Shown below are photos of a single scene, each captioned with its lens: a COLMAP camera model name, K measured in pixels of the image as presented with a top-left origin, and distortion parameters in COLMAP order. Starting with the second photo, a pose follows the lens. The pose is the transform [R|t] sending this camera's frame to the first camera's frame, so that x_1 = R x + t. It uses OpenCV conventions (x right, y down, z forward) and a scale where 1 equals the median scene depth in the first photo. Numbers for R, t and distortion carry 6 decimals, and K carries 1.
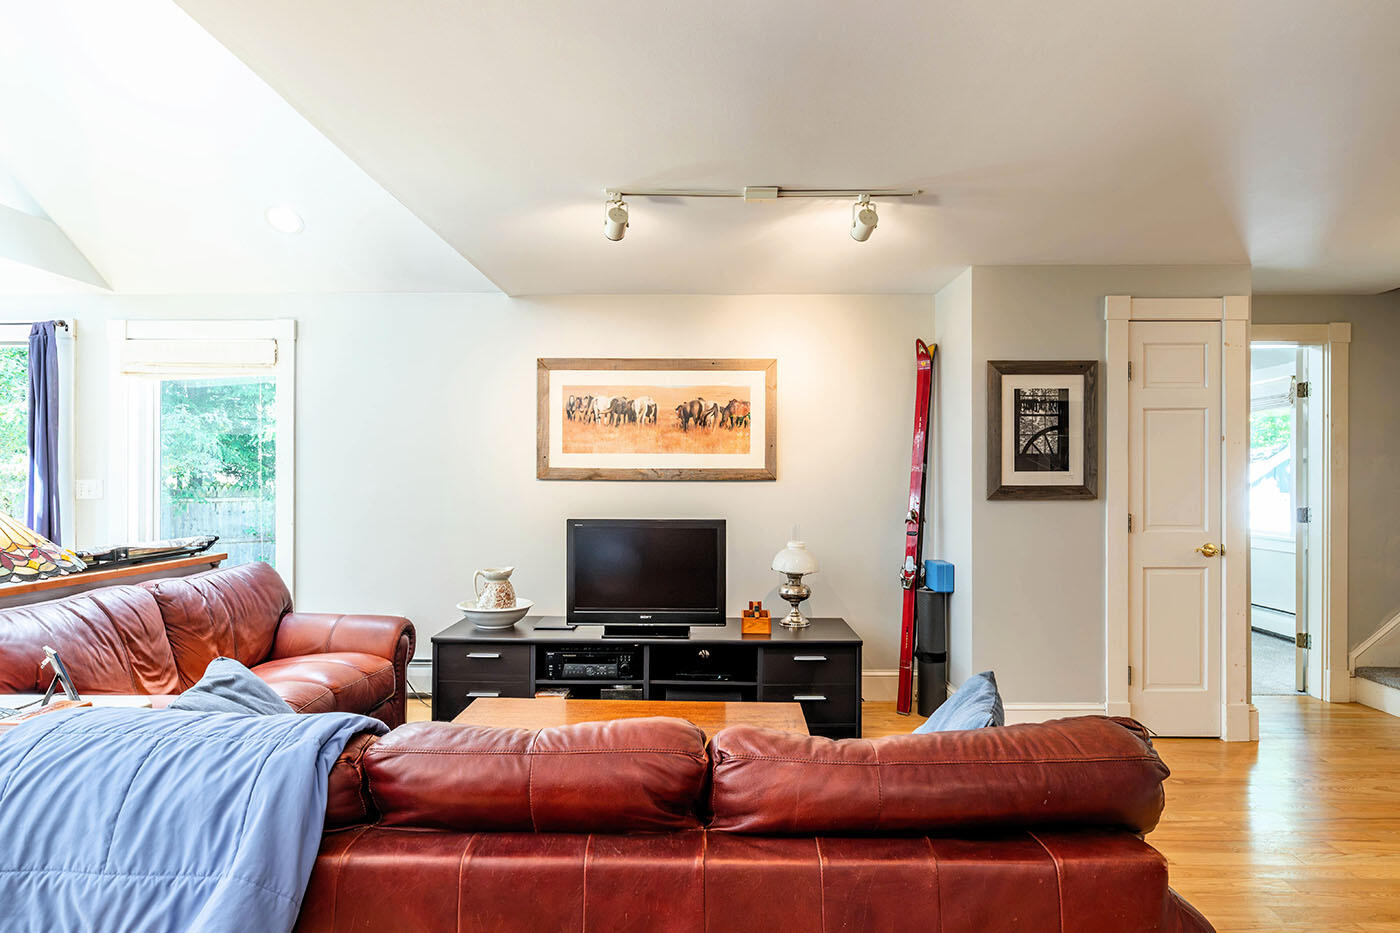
lens RADIAL K [[788.0, 0, 700.0], [0, 788.0, 466.5], [0, 0, 1]] dist [0.003724, 0.000350]
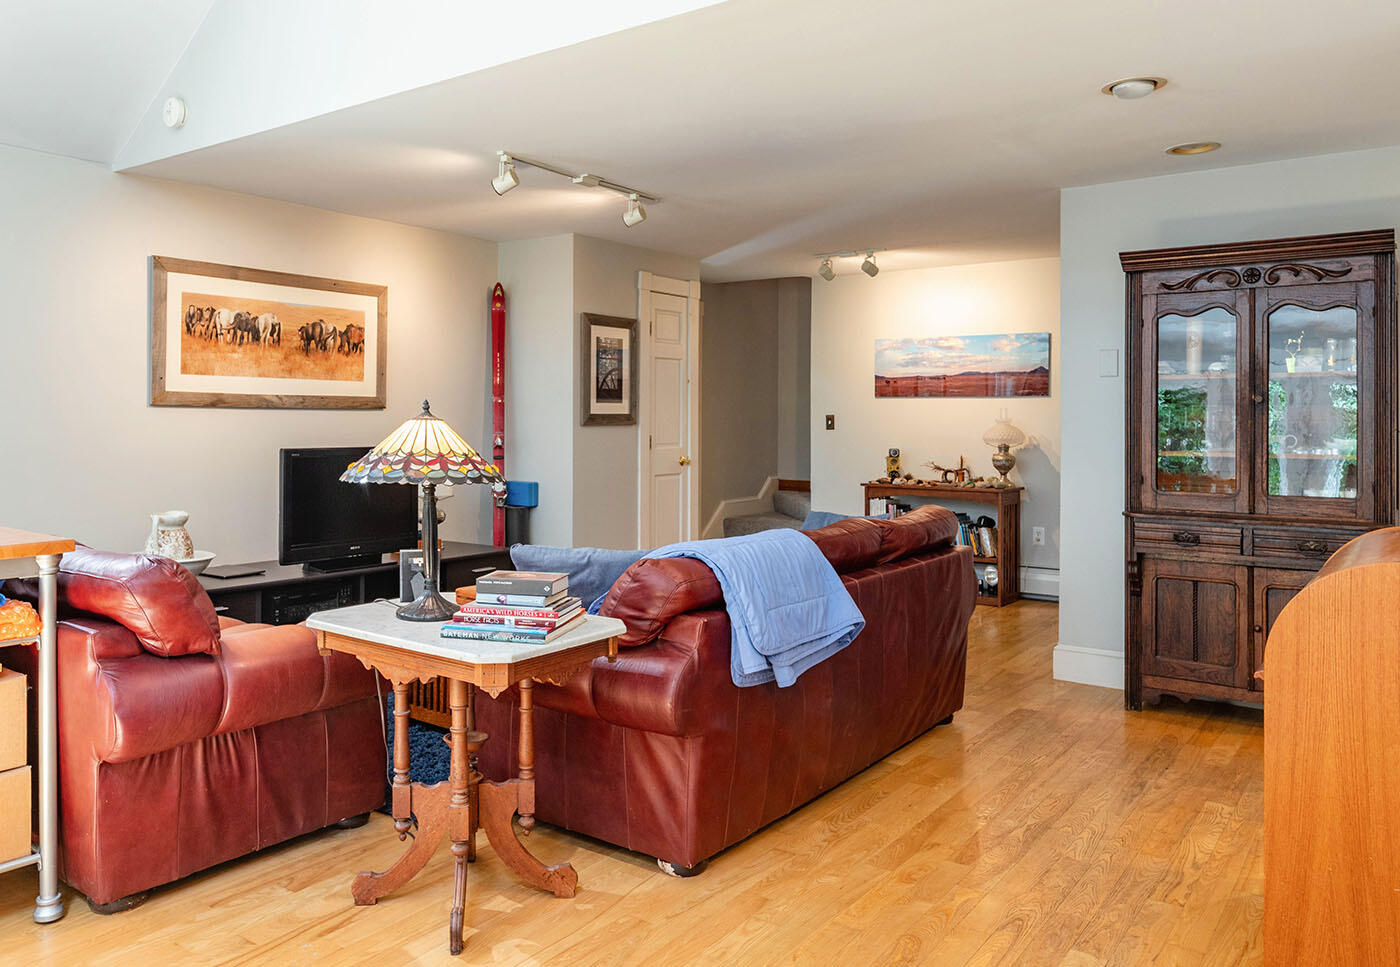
lens RADIAL K [[998.7, 0, 699.9], [0, 998.7, 406.8], [0, 0, 1]] dist [-0.001310, -0.000992]
pose [[0.575491, 0.008923, 0.817759, -0.711244], [-0.012310, 0.999922, -0.002248, 0.012942], [-0.817715, -0.008773, 0.575556, -0.045638]]
